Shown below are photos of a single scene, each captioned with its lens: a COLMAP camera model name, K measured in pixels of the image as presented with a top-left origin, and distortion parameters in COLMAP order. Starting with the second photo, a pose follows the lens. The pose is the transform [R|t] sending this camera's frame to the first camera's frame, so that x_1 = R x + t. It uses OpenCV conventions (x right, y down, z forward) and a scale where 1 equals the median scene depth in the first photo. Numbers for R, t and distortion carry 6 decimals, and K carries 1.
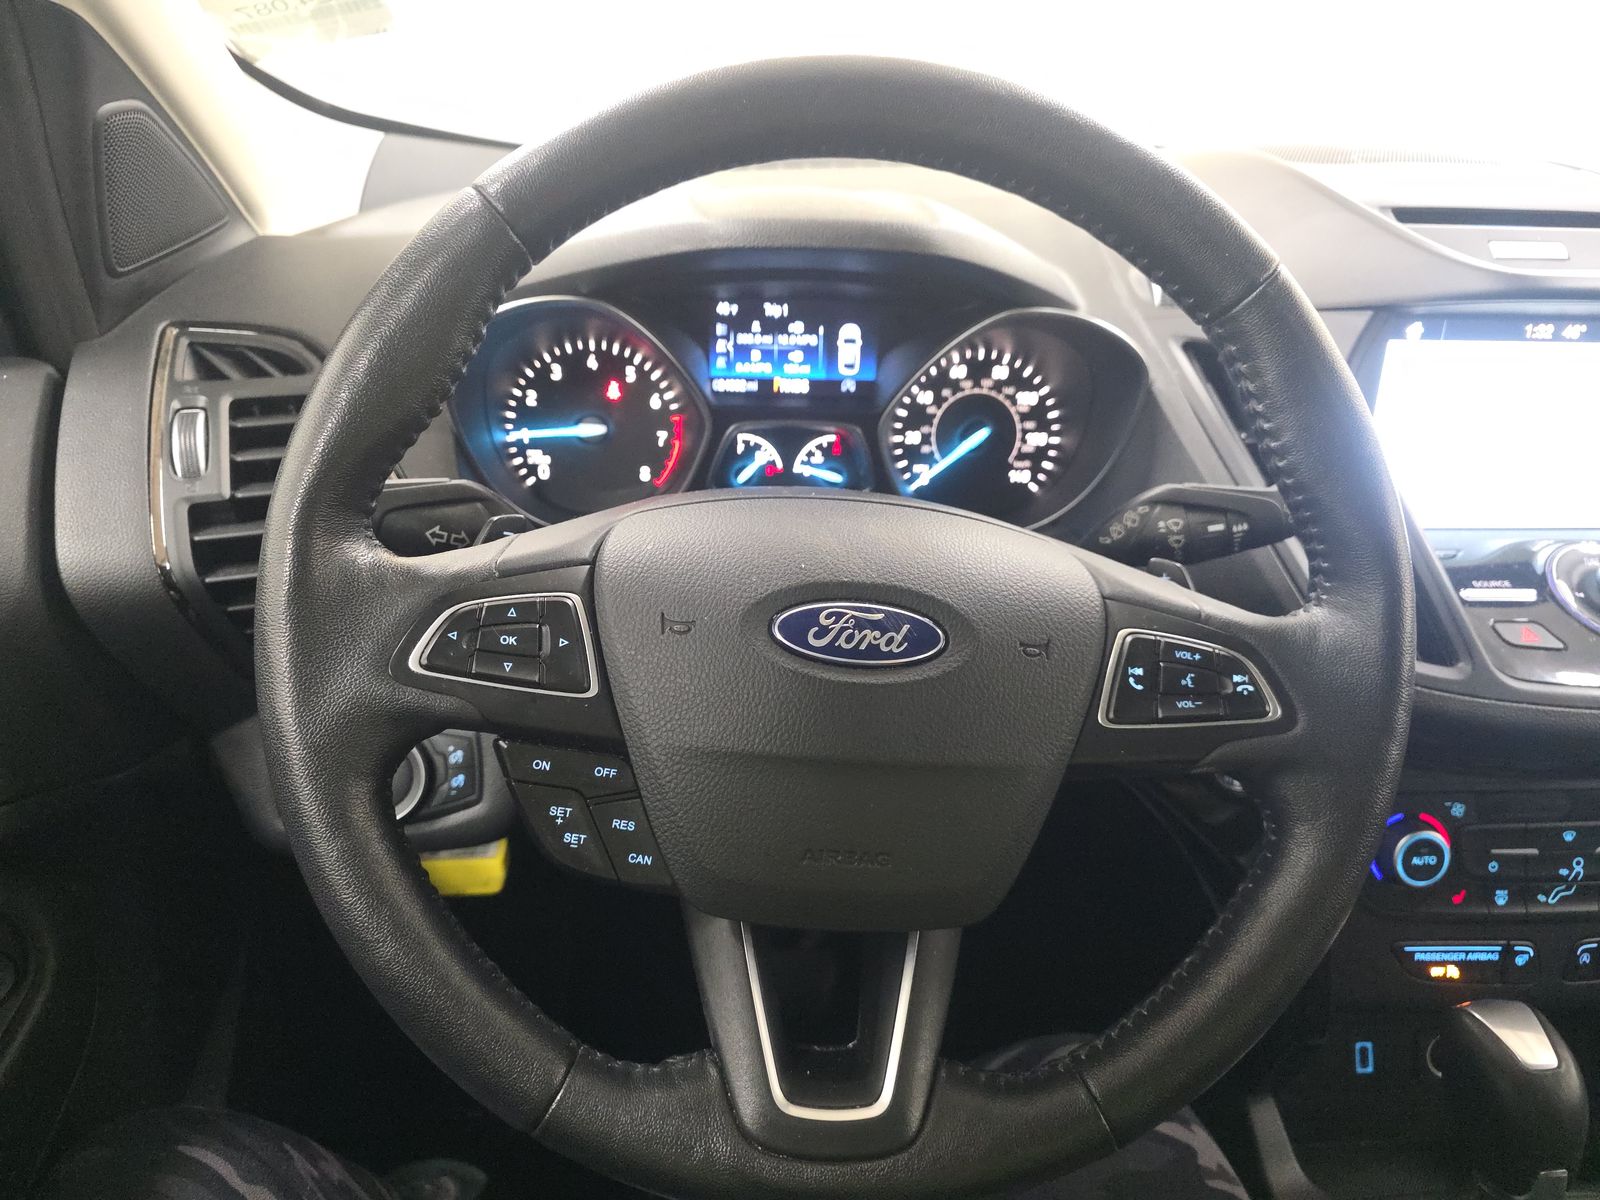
lens RADIAL K [[1071.6, 0, 758.8], [0, 1071.6, 588.4], [0, 0, 1]] dist [0.029733, -0.019487]
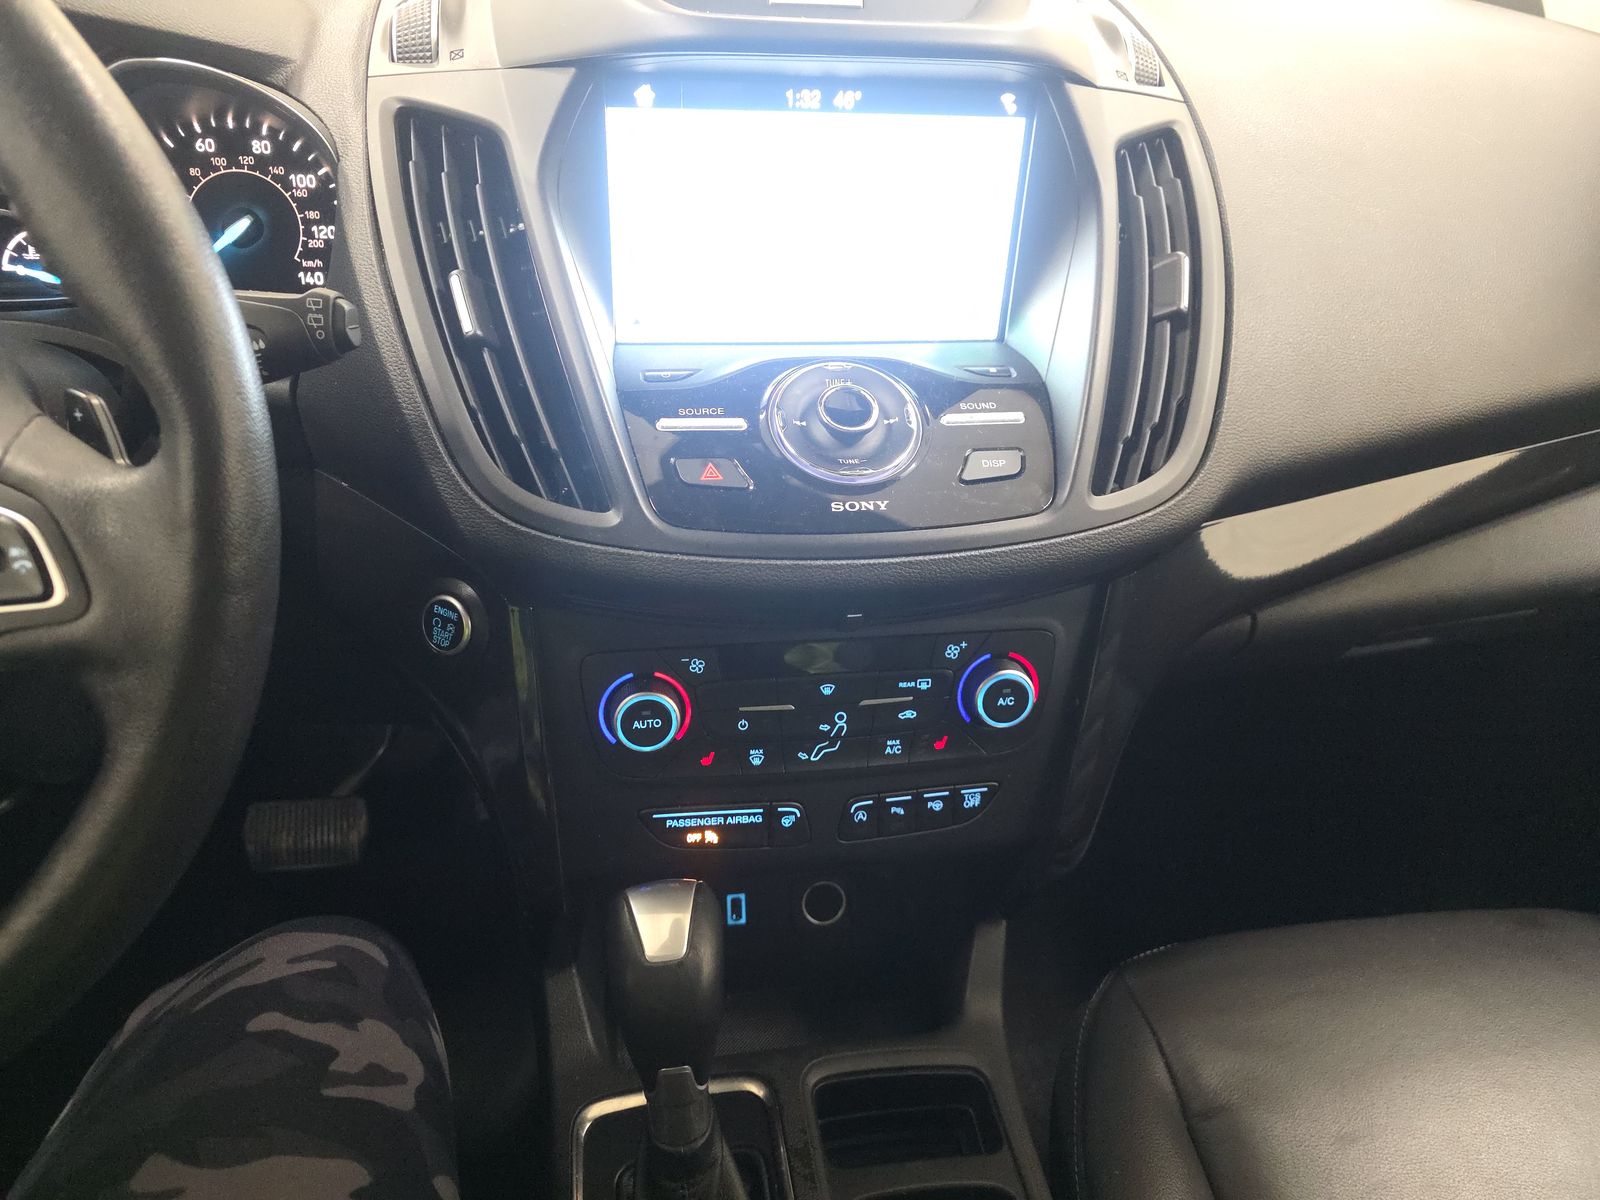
lens RADIAL K [[1071.6, 0, 779.4], [0, 1071.6, 555.9], [0, 0, 1]] dist [0.029733, -0.019487]
pose [[0.997004, -0.022659, 0.073963, 0.568167], [0.011310, 0.988561, 0.150397, -0.014175], [-0.076525, -0.149110, 0.985855, 0.123070]]
